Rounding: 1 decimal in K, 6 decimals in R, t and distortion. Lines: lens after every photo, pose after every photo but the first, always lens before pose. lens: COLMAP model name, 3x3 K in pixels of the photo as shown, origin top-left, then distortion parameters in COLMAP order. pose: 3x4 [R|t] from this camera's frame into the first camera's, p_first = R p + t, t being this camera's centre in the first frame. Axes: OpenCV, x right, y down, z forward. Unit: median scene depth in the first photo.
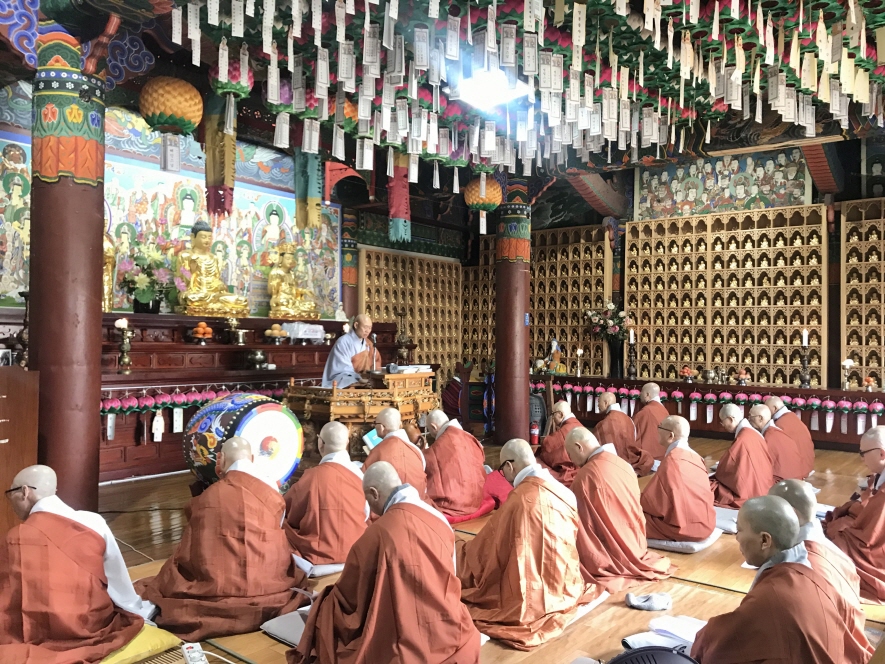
lens RADIAL K [[706.5, 0, 435.3], [0, 706.5, 333.9], [0, 0, 1]] dist [-0.010016, 0.014667]
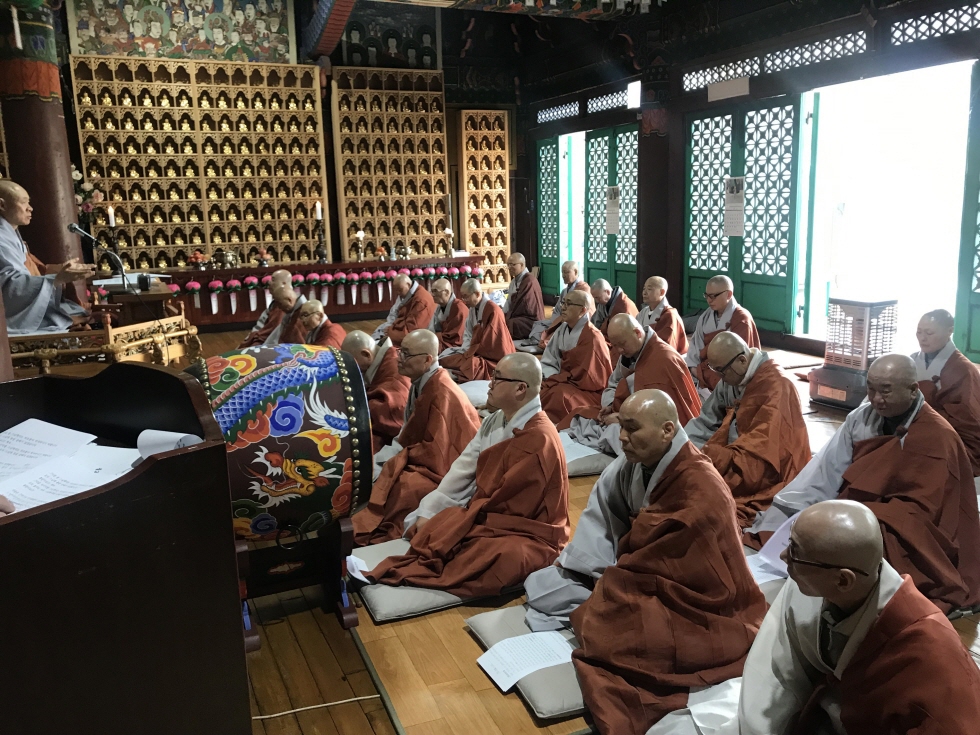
lens RADIAL K [[782.3, 0, 485.4], [0, 782.3, 360.0], [0, 0, 1]] dist [-0.010016, 0.014667]
pose [[0.465855, -0.194093, 0.863312, -0.301565], [0.029073, 0.978477, 0.204297, -0.006012], [-0.884383, -0.070074, 0.461471, 0.269648]]
